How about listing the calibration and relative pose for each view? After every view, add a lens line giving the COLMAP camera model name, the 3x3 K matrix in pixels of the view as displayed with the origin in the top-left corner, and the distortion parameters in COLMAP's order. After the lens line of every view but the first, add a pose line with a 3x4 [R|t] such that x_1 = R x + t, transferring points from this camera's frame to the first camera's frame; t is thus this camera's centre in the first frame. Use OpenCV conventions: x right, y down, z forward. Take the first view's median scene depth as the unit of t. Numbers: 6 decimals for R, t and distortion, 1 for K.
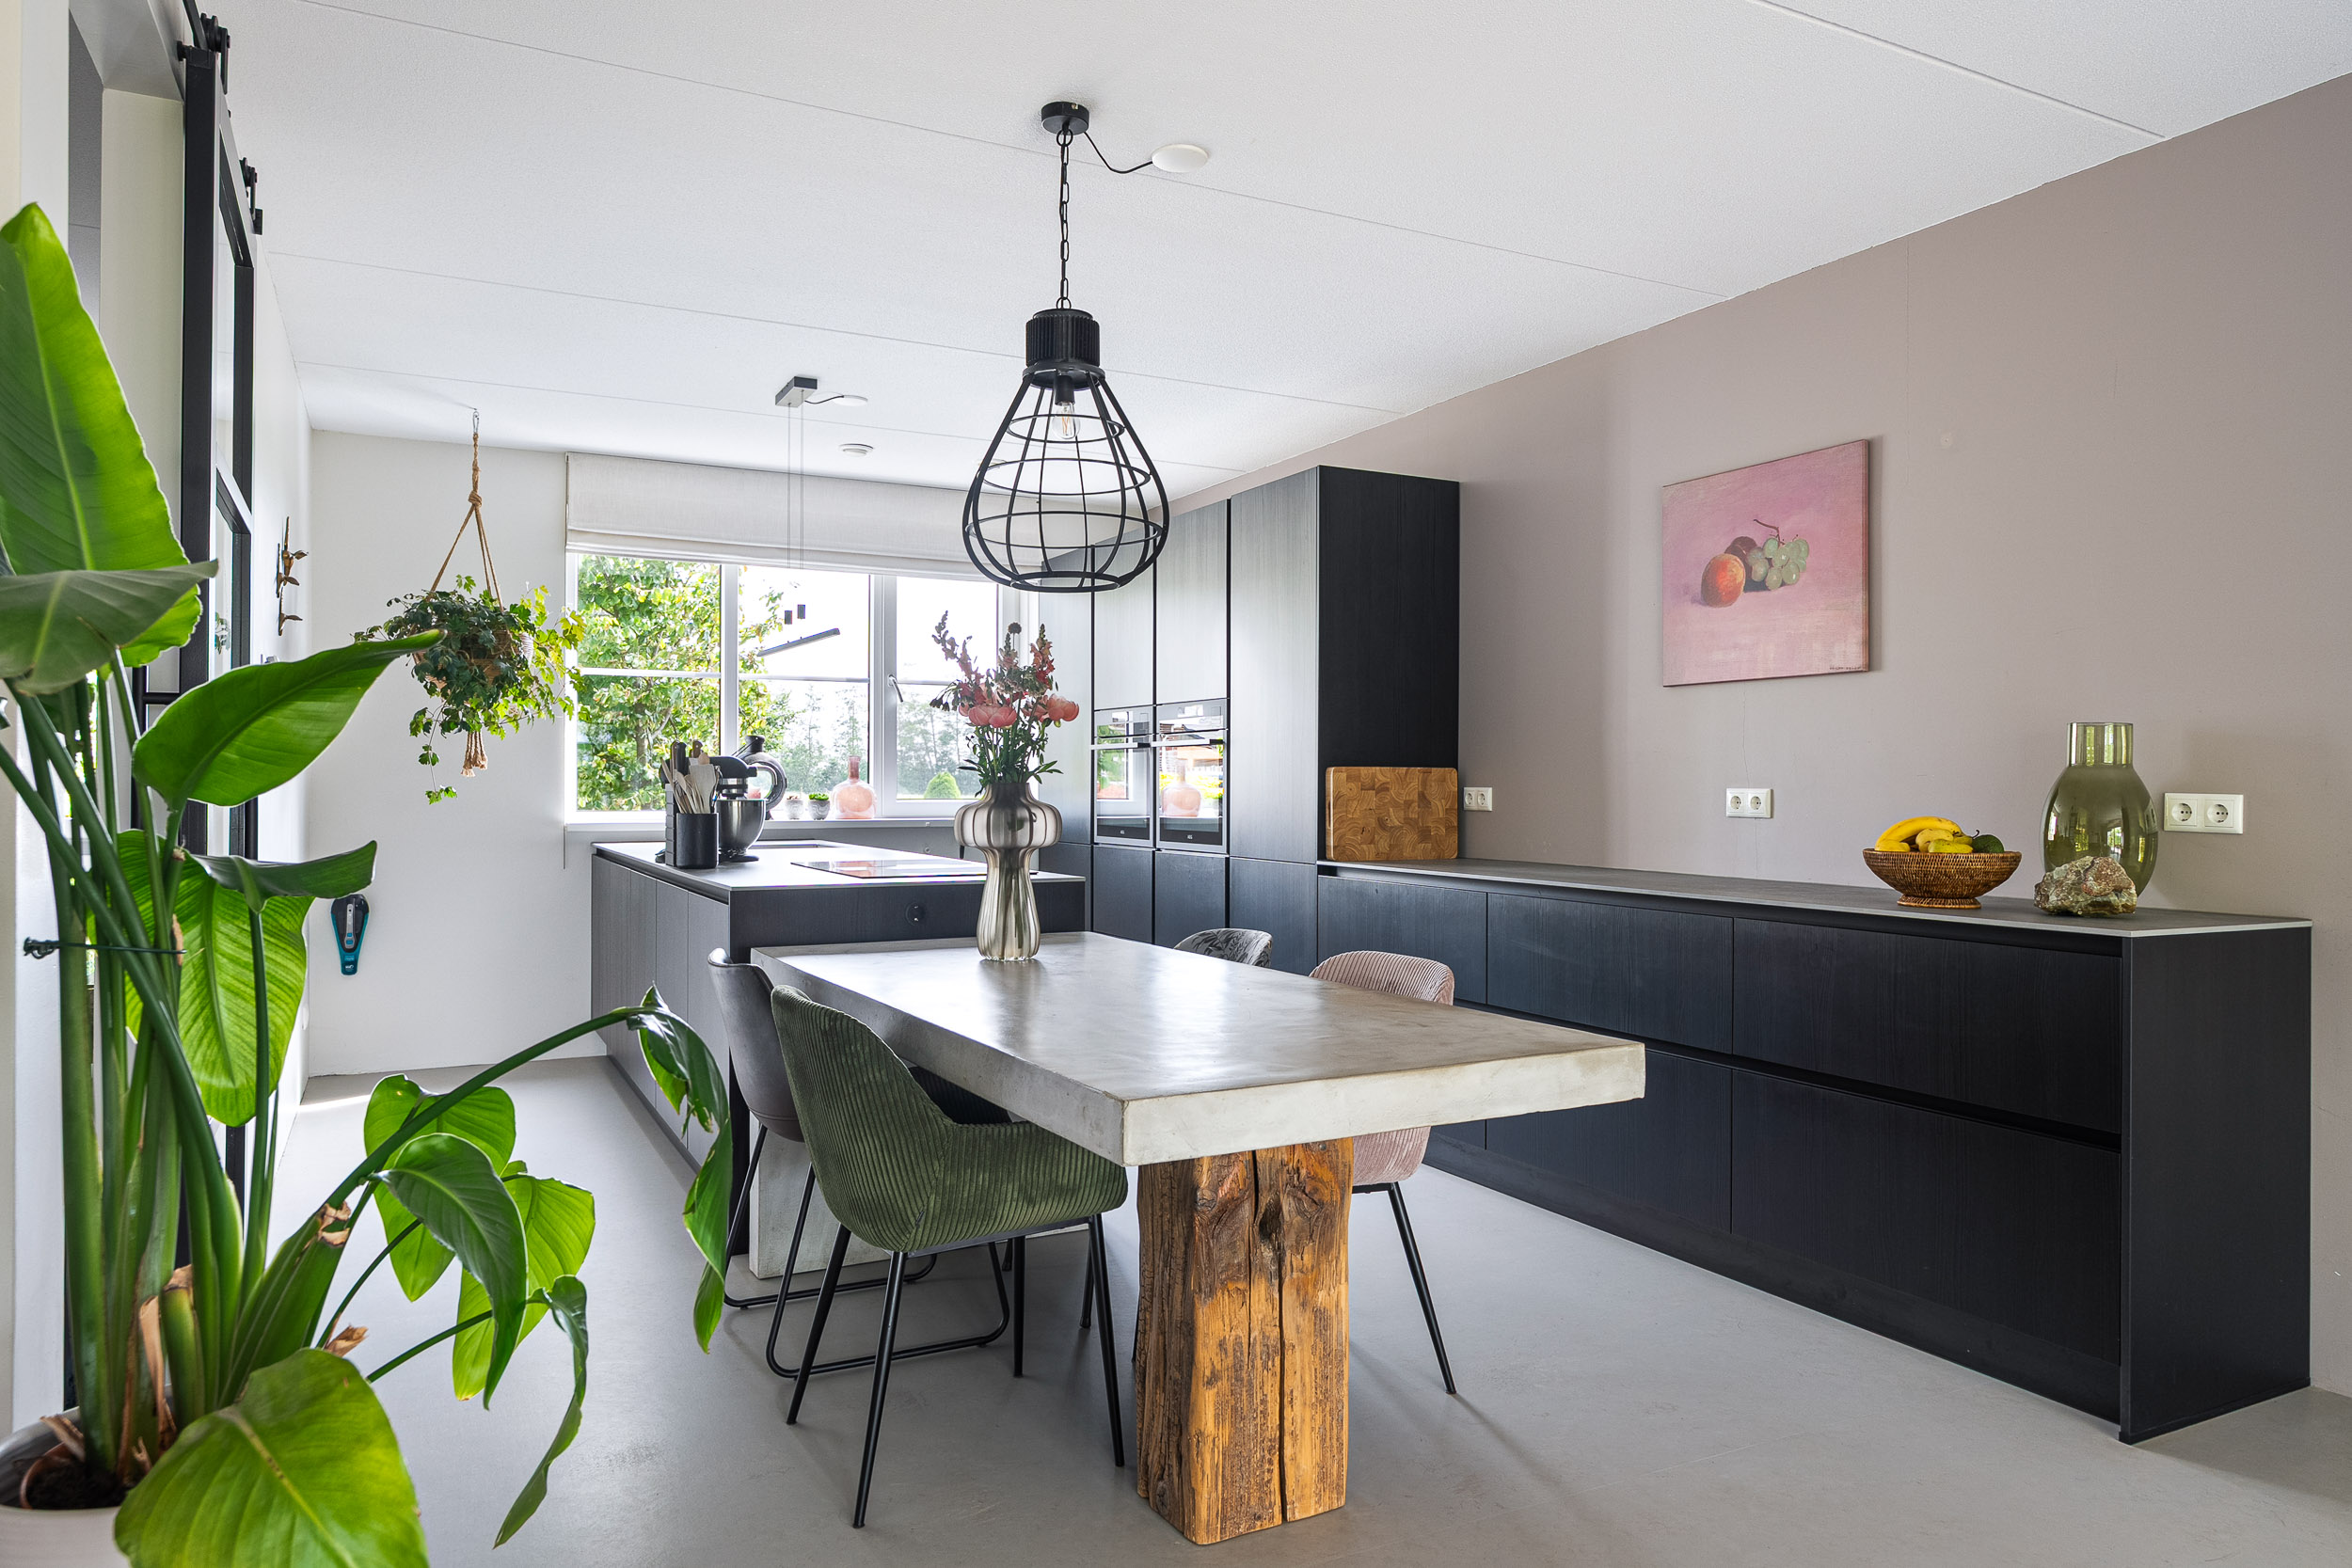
lens RADIAL K [[1544.6, 0, 1176.0], [0, 1544.6, 784.0], [0, 0, 1]] dist [-0.005048, 0.000178]
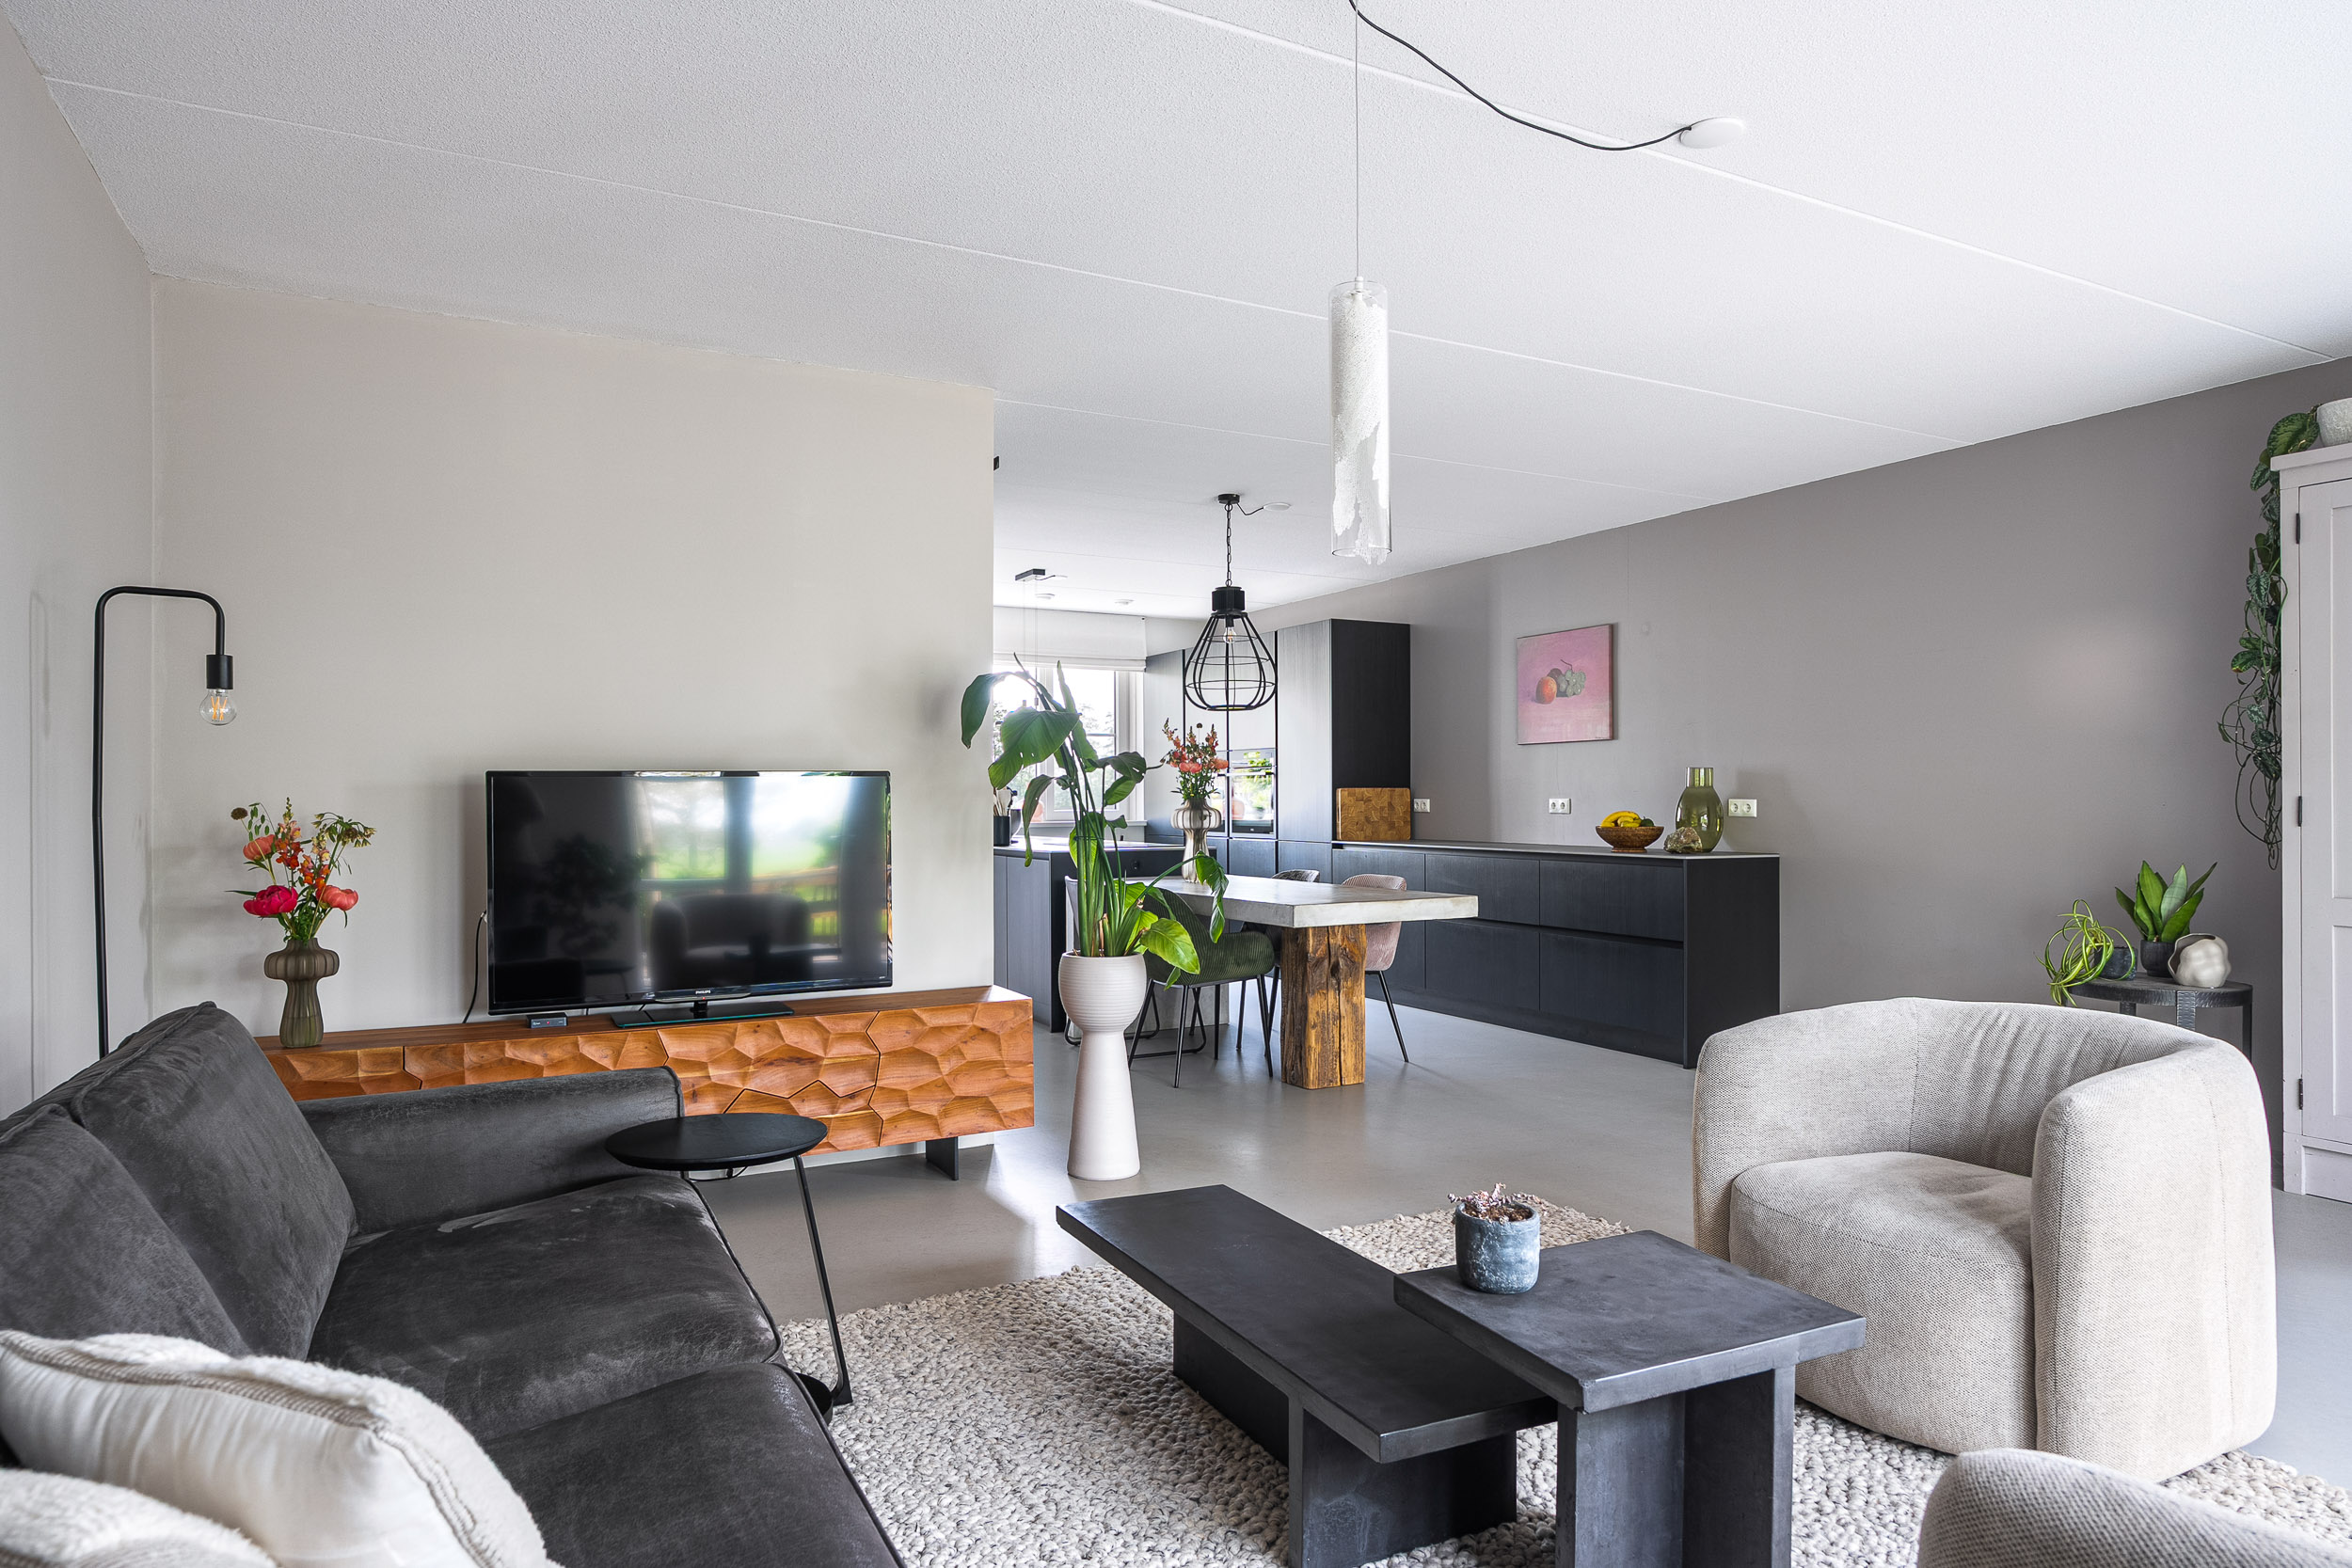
lens RADIAL K [[1383.1, 0, 1171.9], [0, 1383.1, 793.4], [0, 0, 1]] dist [-0.003249, 0.003323]
pose [[0.999959, -0.007796, 0.004549, -0.136226], [0.007811, 0.999964, -0.003187, -0.001776], [-0.004524, 0.003223, 0.999985, -0.812835]]
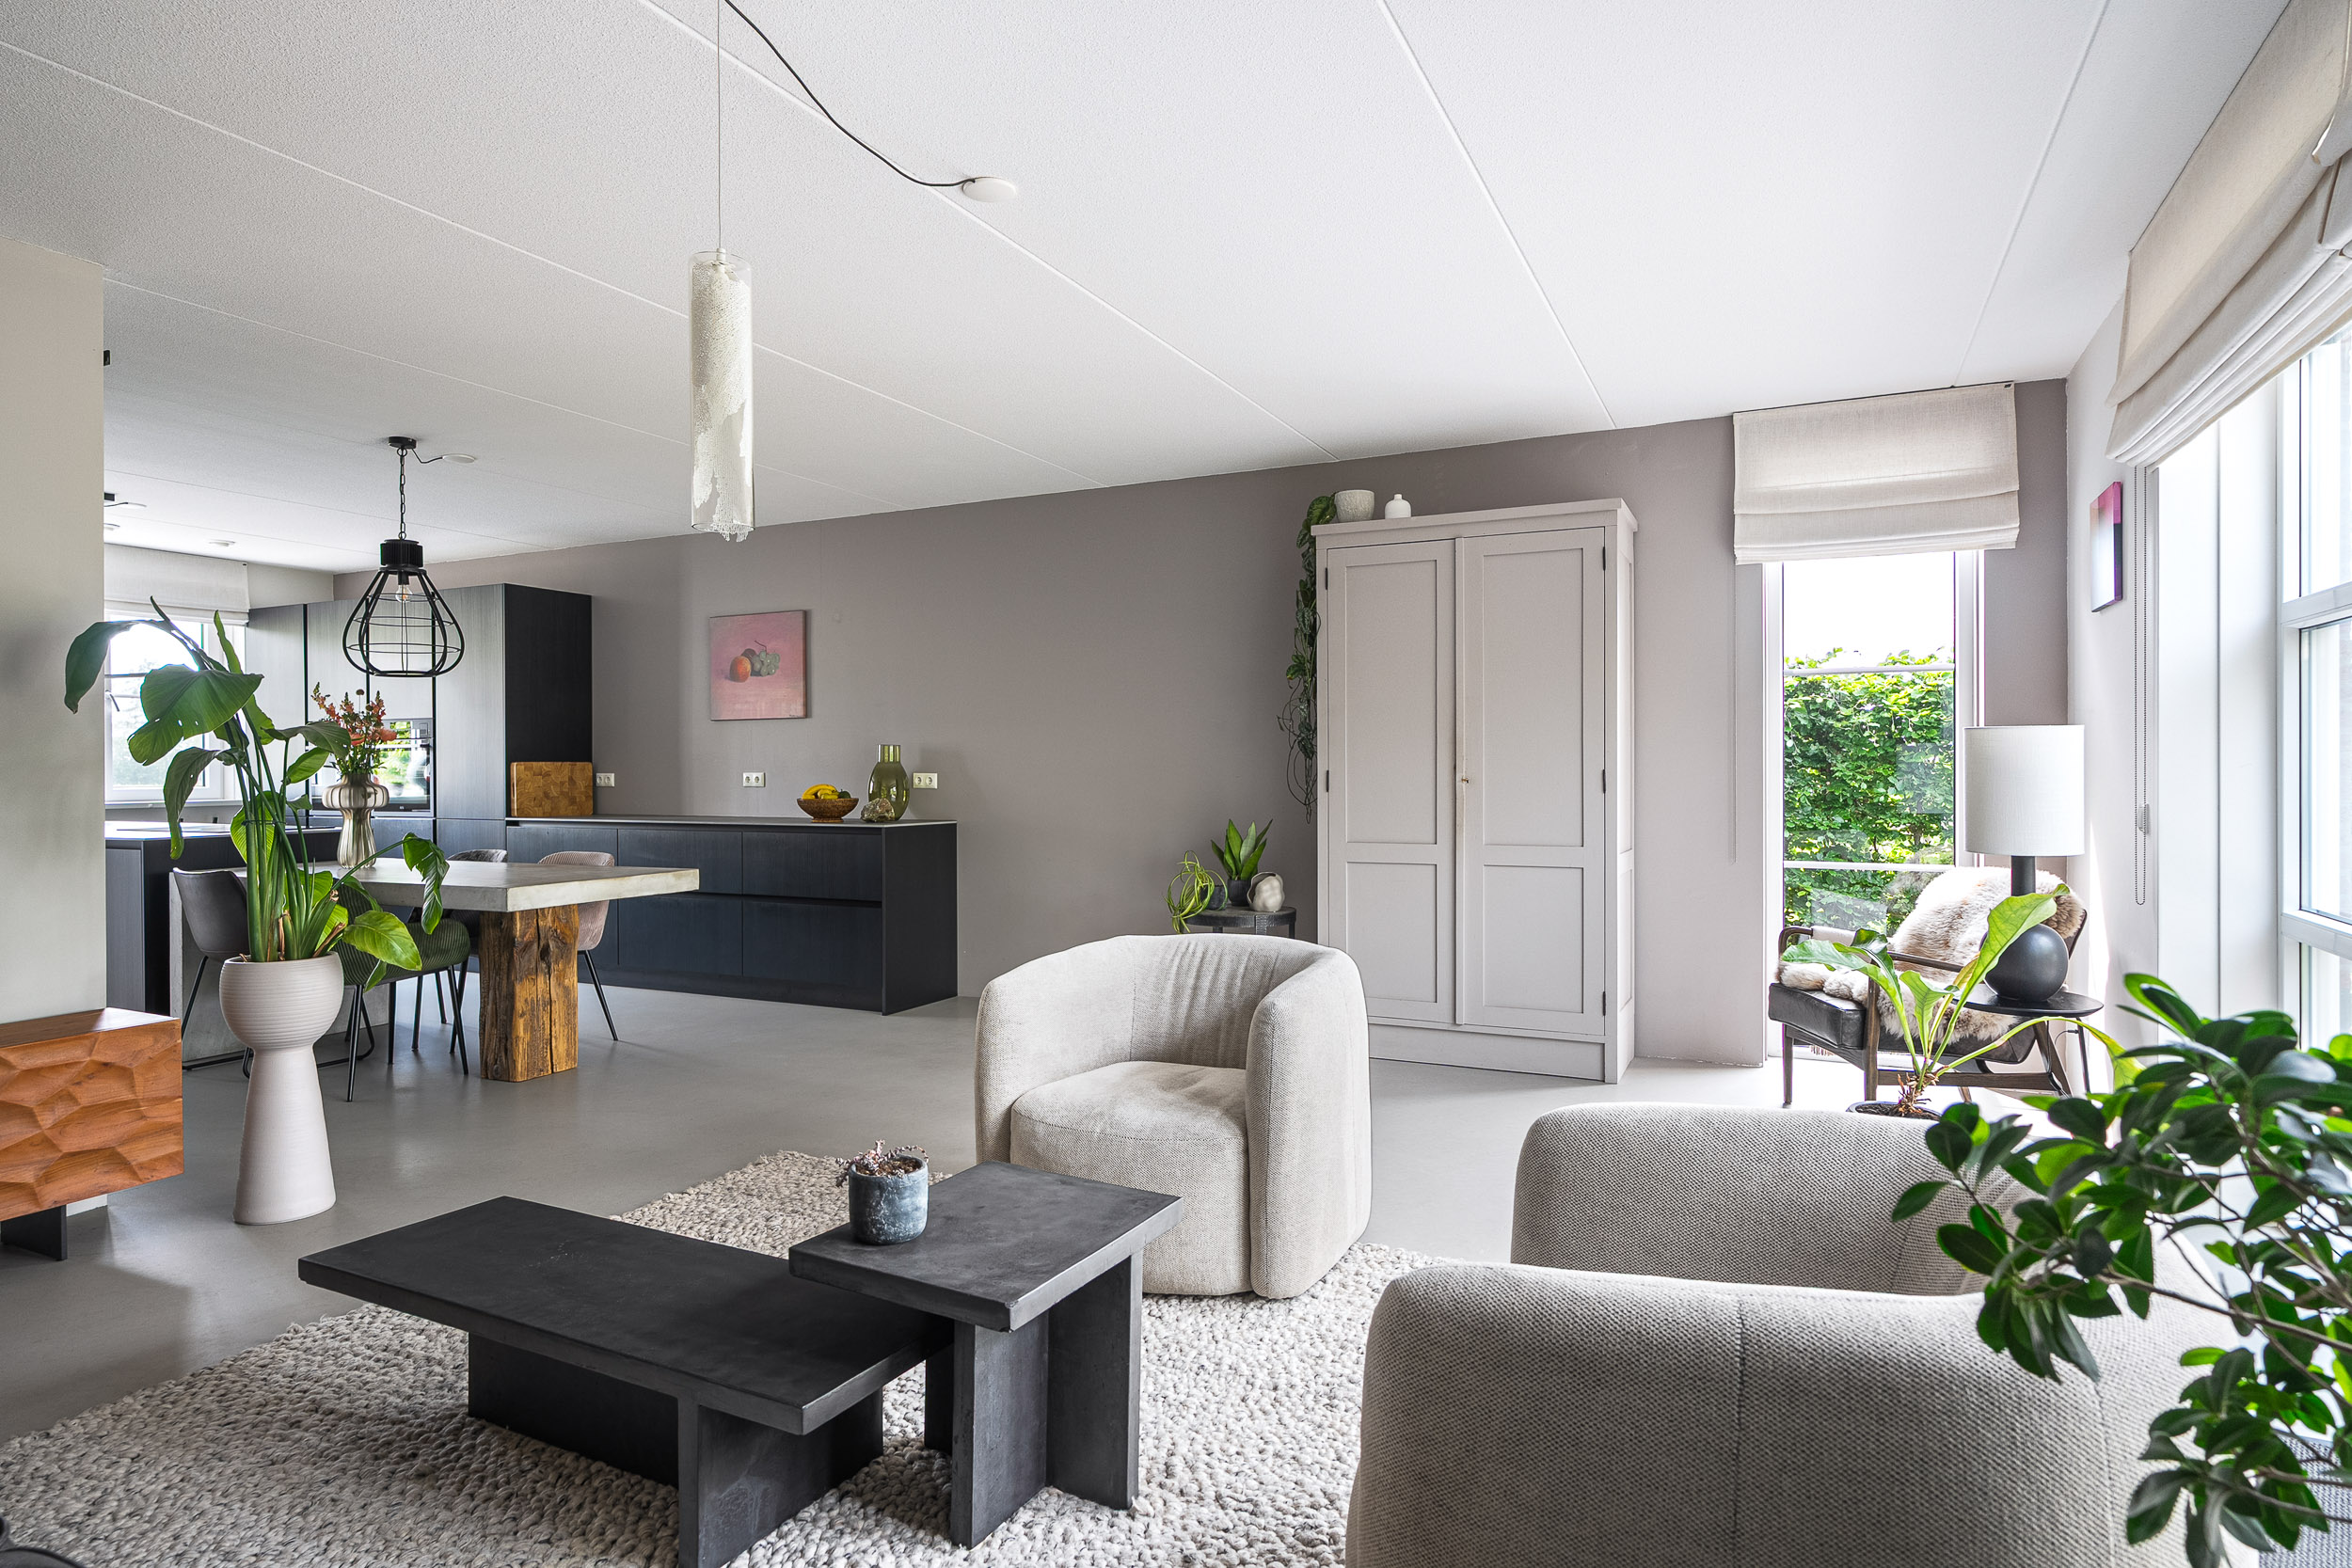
lens RADIAL K [[1294.2, 0, 1167.8], [0, 1294.2, 773.1], [0, 0, 1]] dist [-0.003780, 0.003202]
pose [[0.805698, -0.010684, 0.592231, -0.221704], [0.007969, 0.999942, 0.007197, -0.004753], [-0.592274, -0.001079, 0.805736, -0.776277]]
